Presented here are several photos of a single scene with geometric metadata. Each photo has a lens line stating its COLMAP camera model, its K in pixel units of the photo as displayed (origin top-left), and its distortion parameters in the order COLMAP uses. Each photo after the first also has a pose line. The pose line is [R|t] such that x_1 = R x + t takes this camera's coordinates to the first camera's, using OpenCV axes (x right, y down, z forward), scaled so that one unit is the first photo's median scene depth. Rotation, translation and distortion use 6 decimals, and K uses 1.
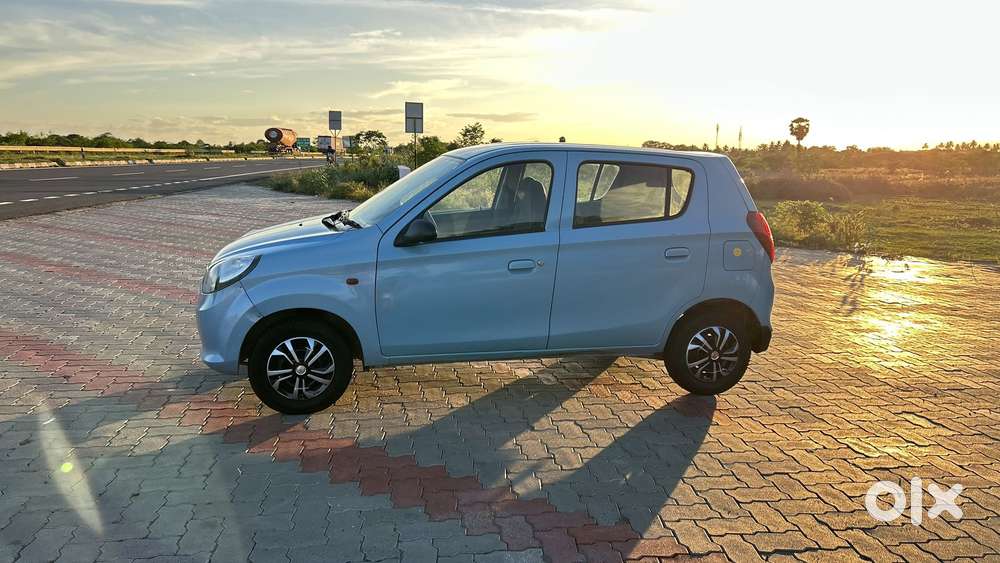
lens RADIAL K [[754.5, 0, 501.3], [0, 754.5, 281.3], [0, 0, 1]] dist [0.065963, -0.081098]
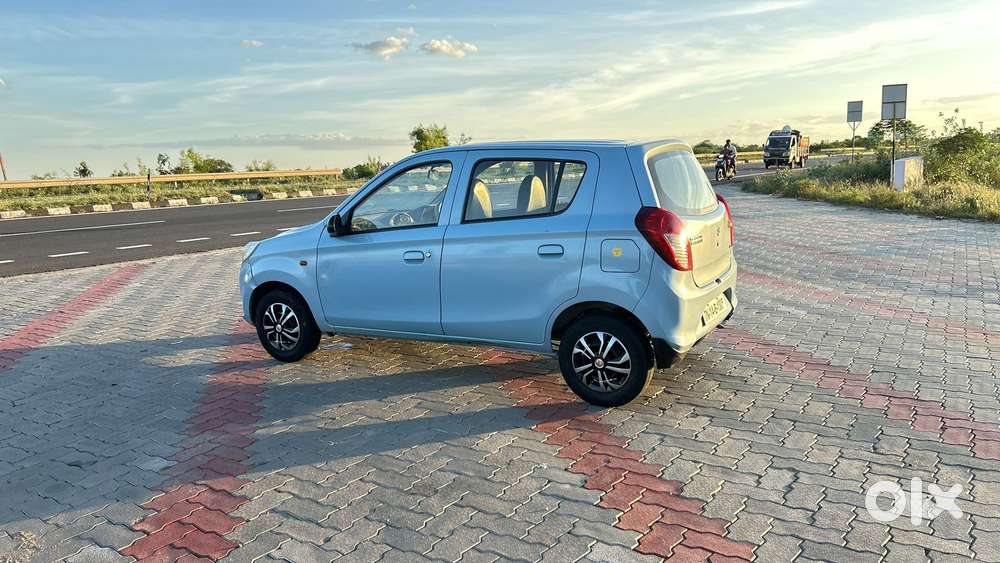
lens RADIAL K [[763.8, 0, 521.2], [0, 763.8, 297.3], [0, 0, 1]] dist [0.046451, -0.000445]
pose [[0.741793, 0.071307, -0.666828, 0.825479], [-0.058993, 0.997415, 0.041033, -0.014907], [0.668030, 0.008900, 0.744082, 0.244634]]
